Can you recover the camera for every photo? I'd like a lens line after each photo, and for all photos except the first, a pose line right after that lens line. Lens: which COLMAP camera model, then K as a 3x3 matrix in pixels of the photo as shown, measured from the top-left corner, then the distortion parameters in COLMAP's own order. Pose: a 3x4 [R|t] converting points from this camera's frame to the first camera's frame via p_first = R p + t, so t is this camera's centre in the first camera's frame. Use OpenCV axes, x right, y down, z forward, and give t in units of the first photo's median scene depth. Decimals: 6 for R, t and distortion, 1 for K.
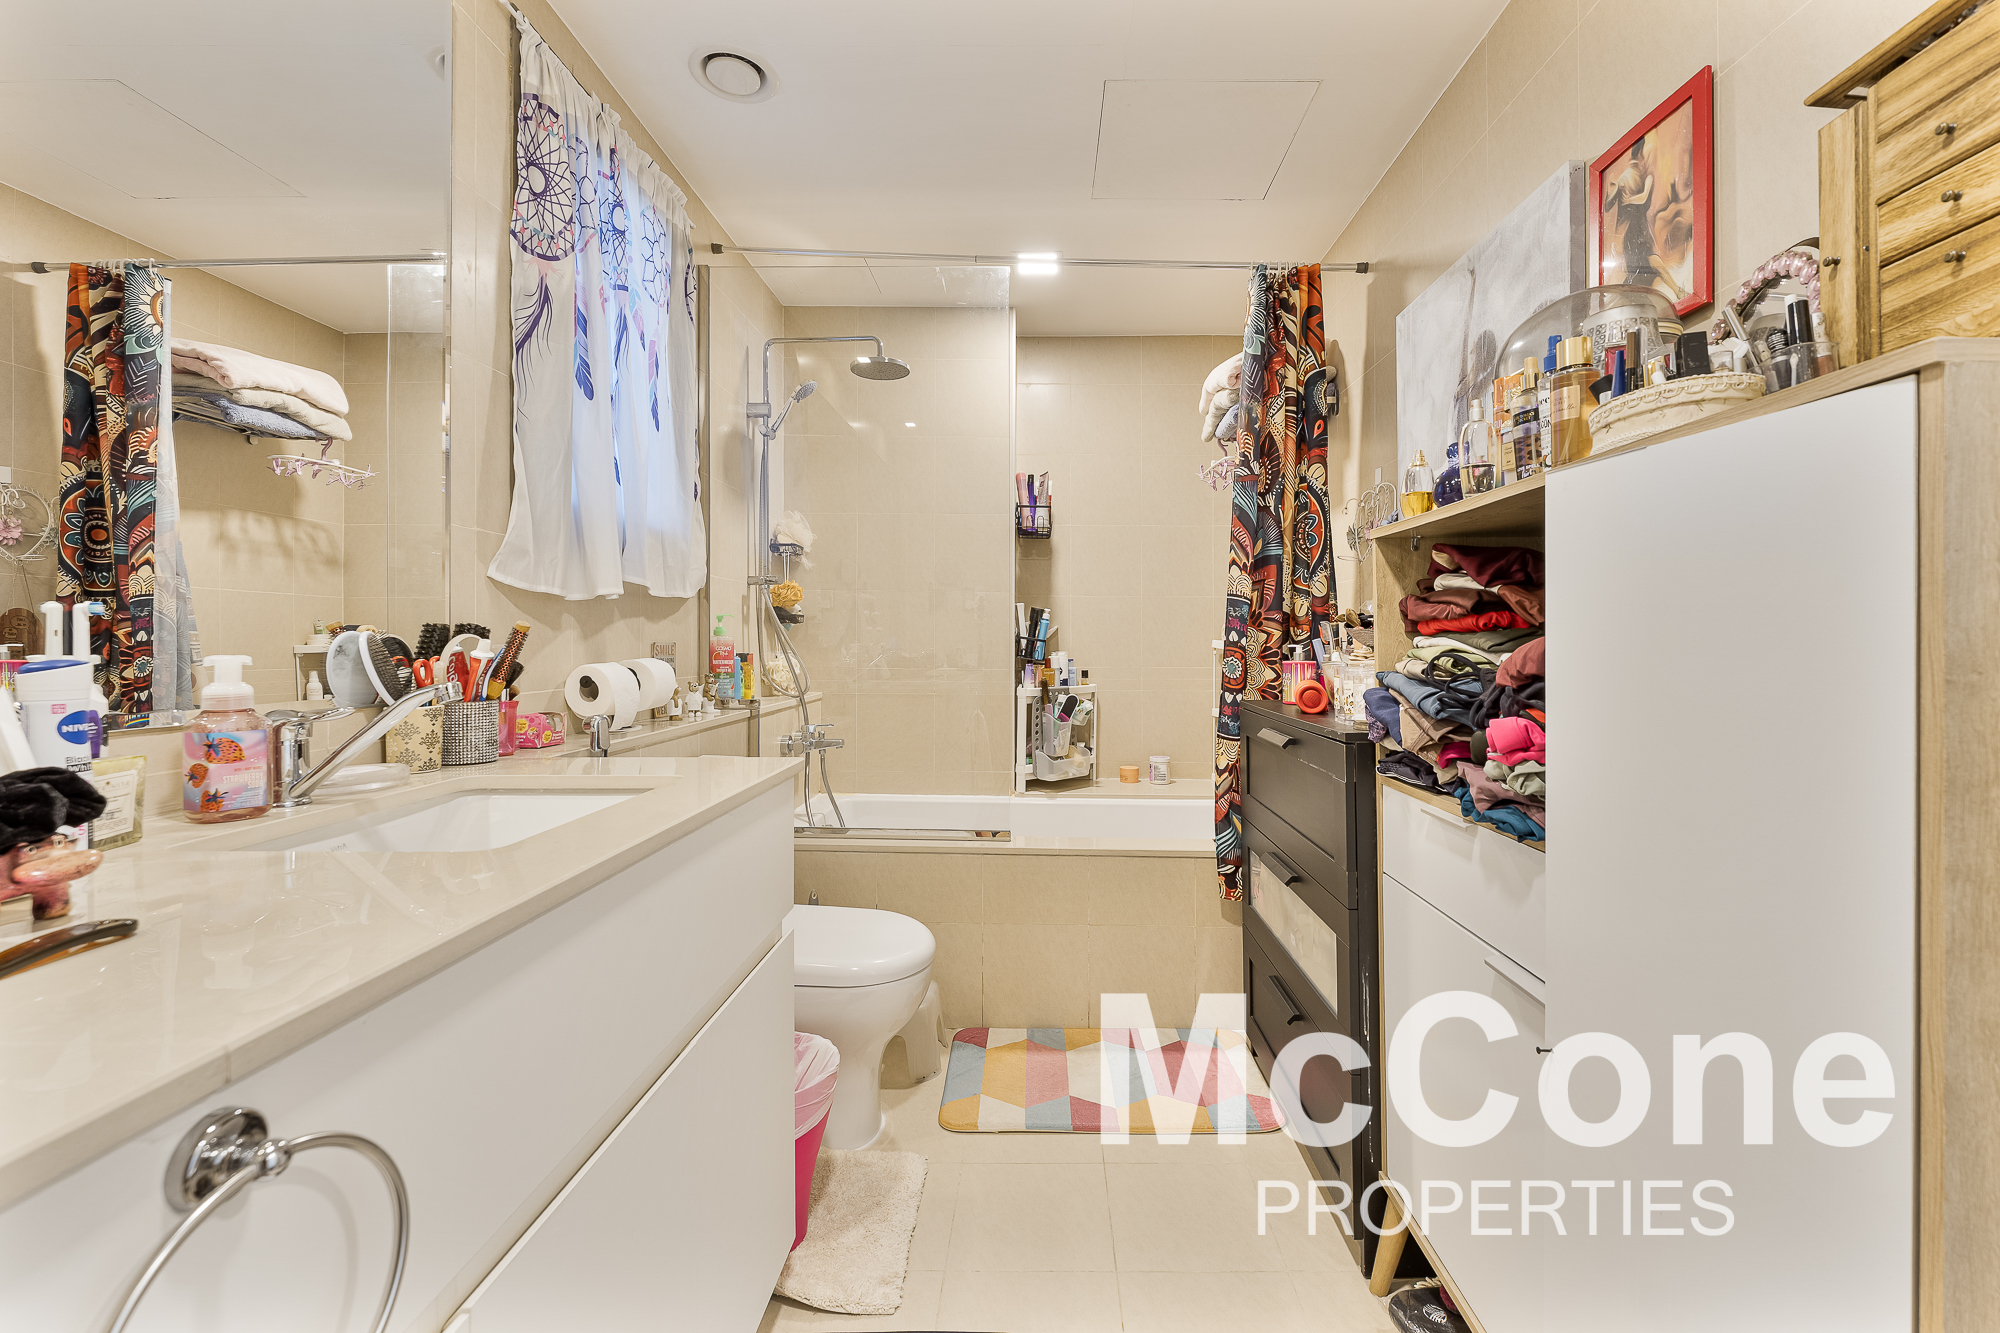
lens RADIAL K [[809.8, 0, 1016.5], [0, 809.8, 639.3], [0, 0, 1]] dist [-0.003427, -0.000201]
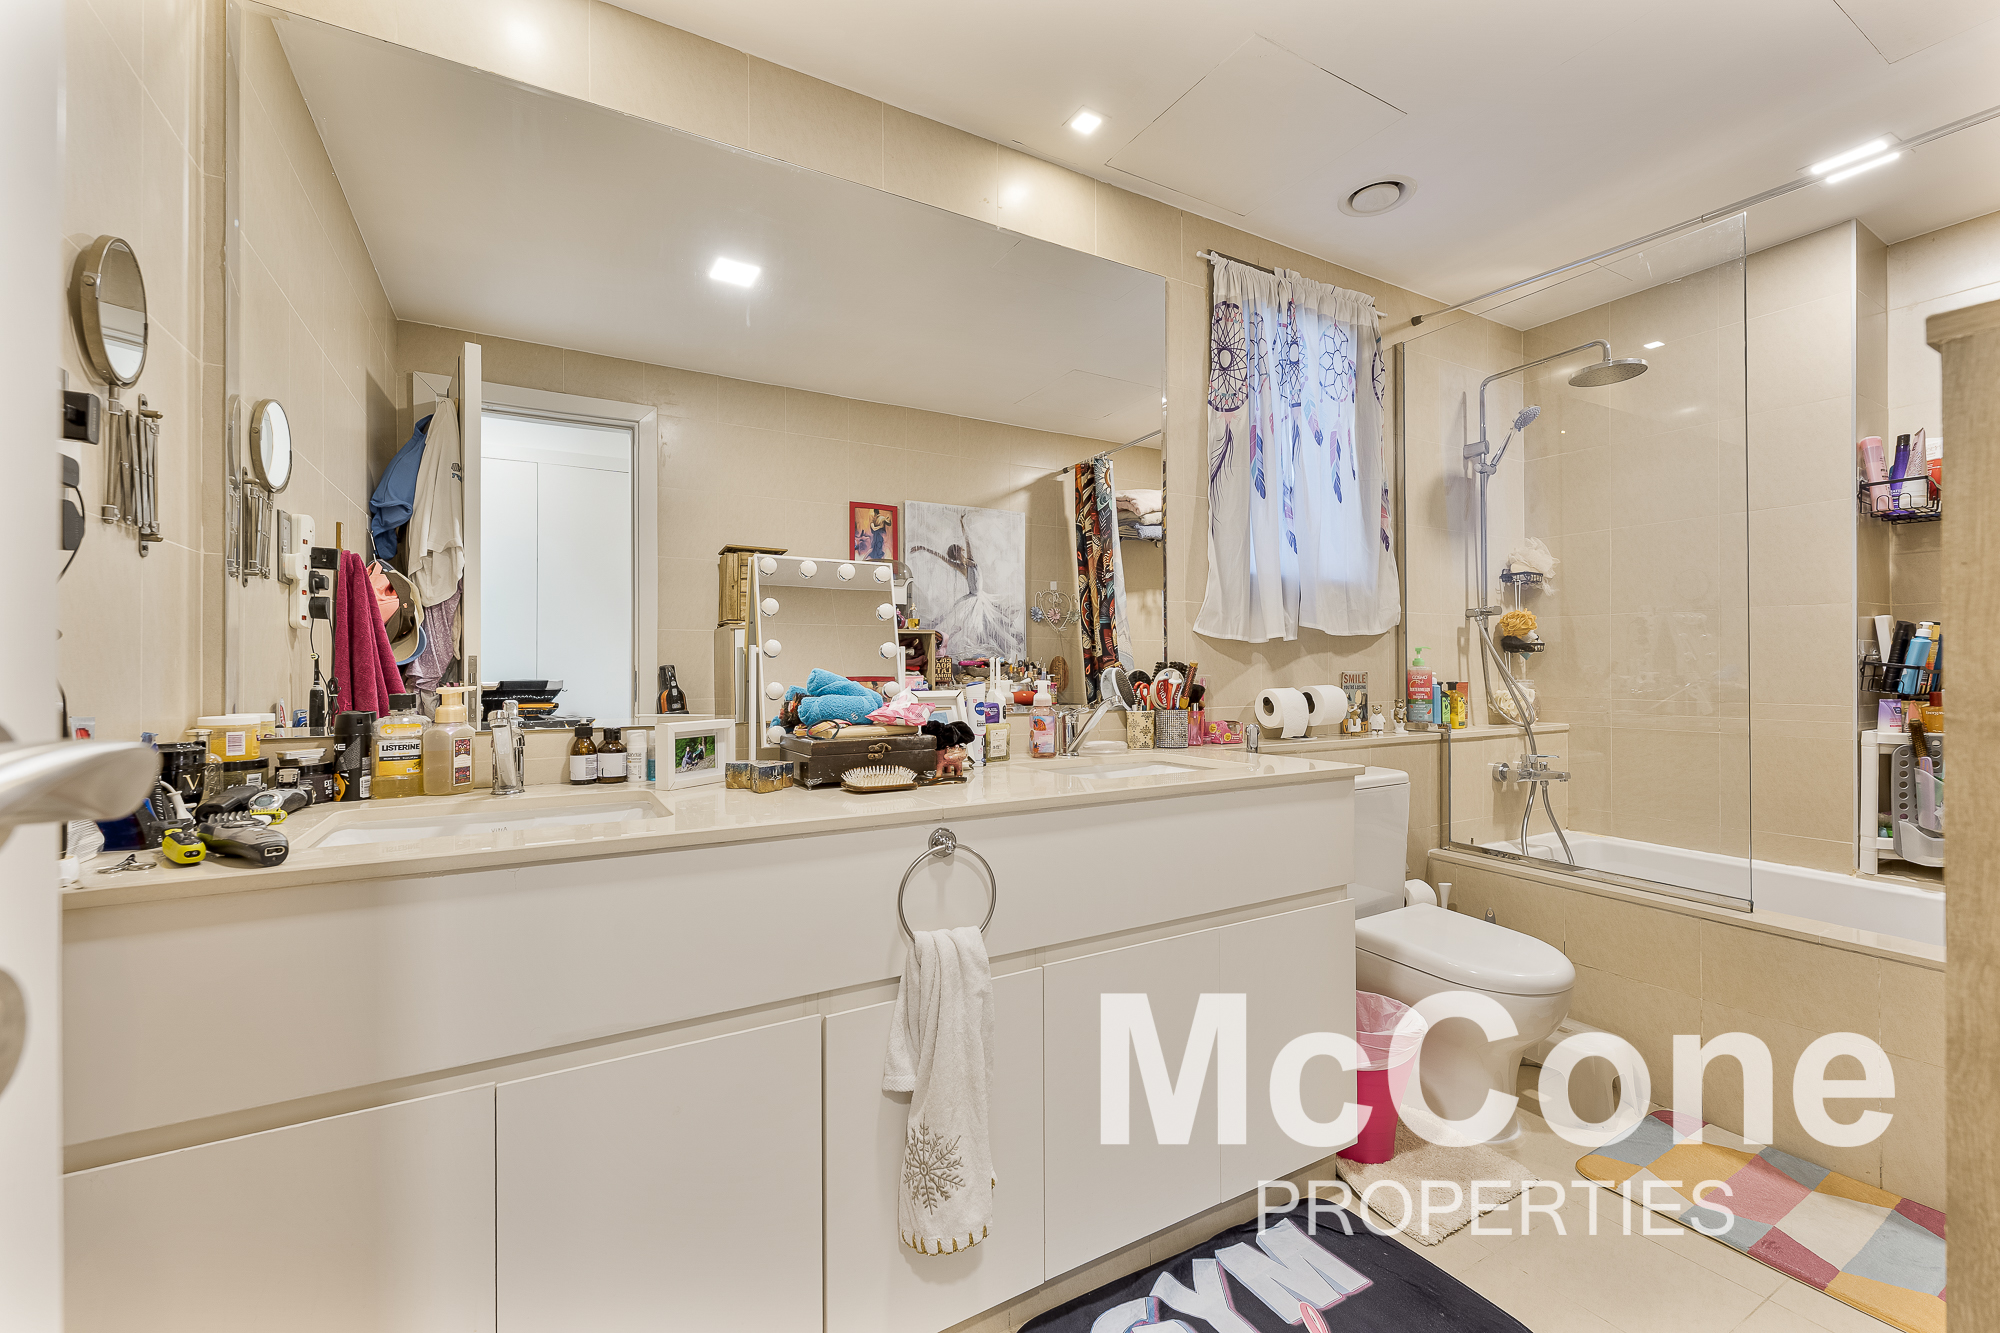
lens RADIAL K [[809.8, 0, 1008.1], [0, 809.8, 670.7], [0, 0, 1]] dist [-0.003427, -0.000201]
pose [[0.508906, -0.005369, -0.860806, 0.323055], [0.008416, 0.999964, -0.001262, -0.001608], [0.860781, -0.006603, 0.508932, -0.064462]]
